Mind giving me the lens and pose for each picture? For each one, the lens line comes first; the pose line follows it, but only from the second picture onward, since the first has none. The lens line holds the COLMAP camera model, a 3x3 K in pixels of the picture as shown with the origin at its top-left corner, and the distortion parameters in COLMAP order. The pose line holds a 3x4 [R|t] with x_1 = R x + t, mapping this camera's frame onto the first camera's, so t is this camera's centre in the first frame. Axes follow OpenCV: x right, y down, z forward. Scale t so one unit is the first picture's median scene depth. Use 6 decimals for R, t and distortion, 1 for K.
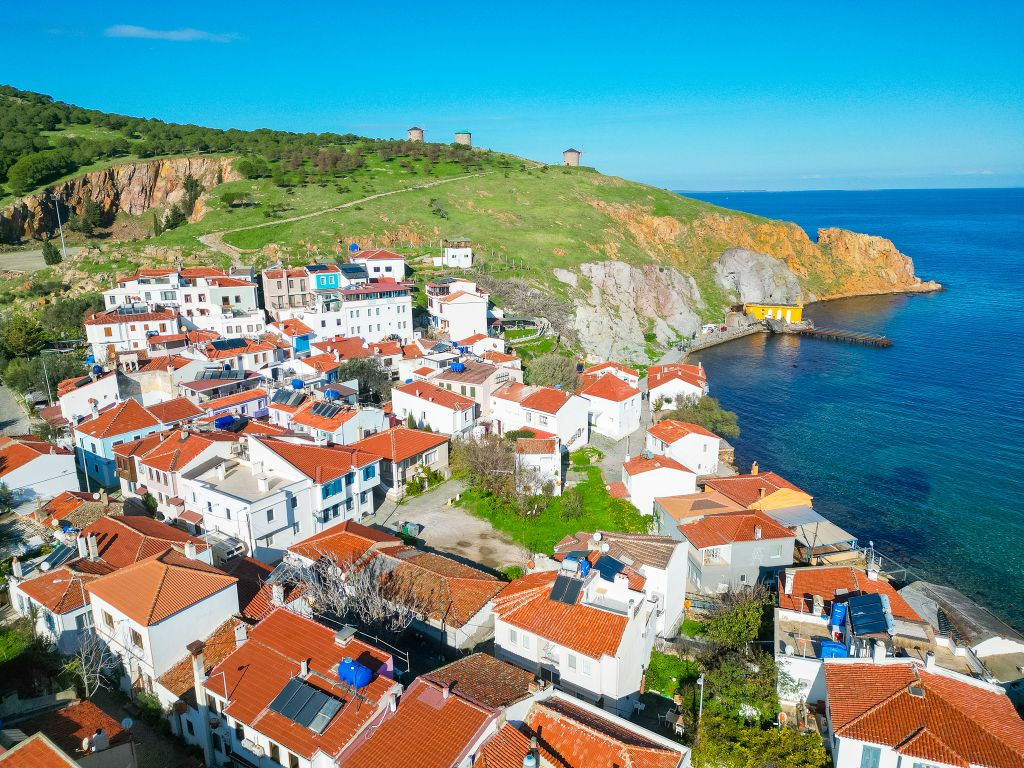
lens RADIAL K [[710.9, 0, 512.0], [0, 710.9, 384.0], [0, 0, 1]] dist [0.093556, -0.102380]
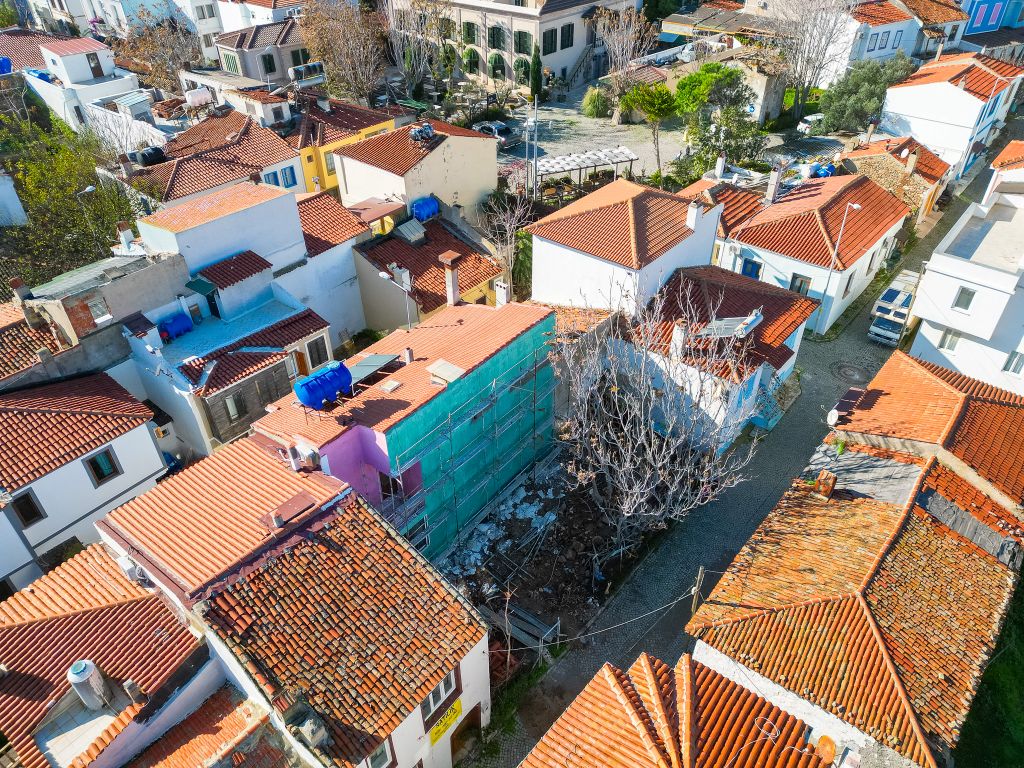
lens RADIAL K [[714.0, 0, 512.6], [0, 714.0, 382.8], [0, 0, 1]] dist [0.072413, -0.066628]
pose [[-0.098851, 0.609355, -0.786711, 0.110683], [-0.250773, 0.749813, 0.612285, -0.009764], [0.962986, 0.257811, 0.078690, 0.482495]]
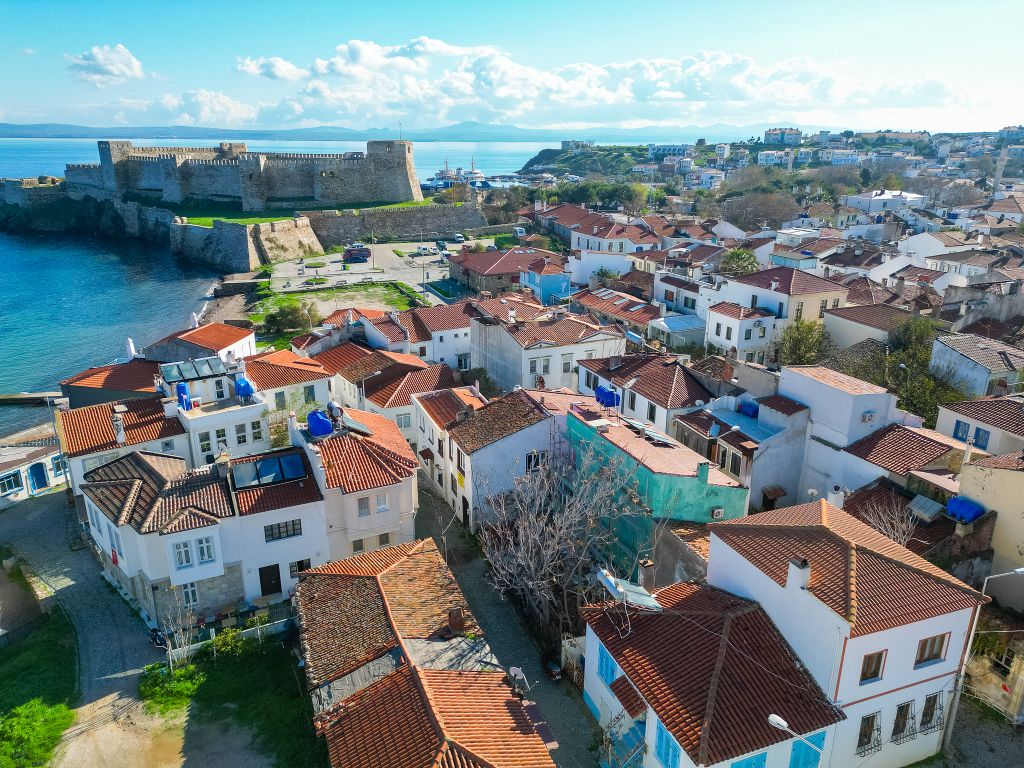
lens RADIAL K [[710.9, 0, 512.0], [0, 710.9, 384.0], [0, 0, 1]] dist [0.093556, -0.102380]
pose [[-0.828935, -0.174839, 0.531317, -0.305945], [0.148200, 0.847293, 0.510031, -0.101723], [-0.539355, 0.501524, -0.676440, 0.810532]]
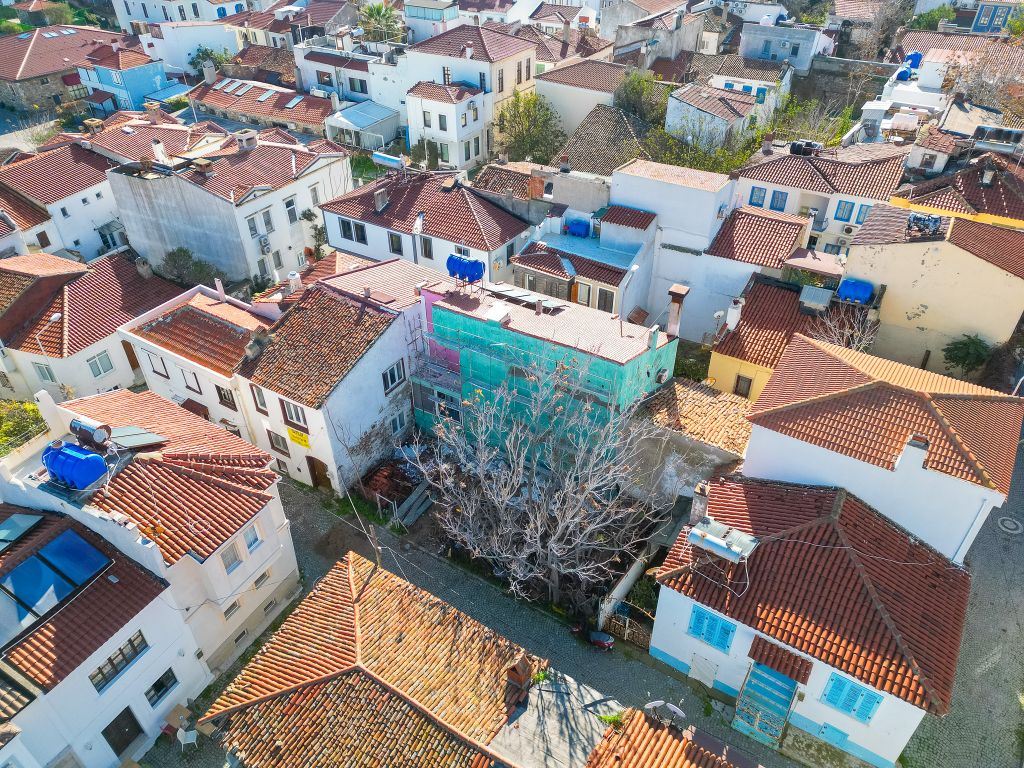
lens RADIAL K [[714.0, 0, 512.6], [0, 714.0, 382.8], [0, 0, 1]] dist [0.072413, -0.066628]
pose [[-0.999343, 0.031955, -0.017116, -0.111141], [0.006197, 0.615819, 0.787863, -0.088302], [0.035717, 0.787239, -0.615613, 0.720244]]
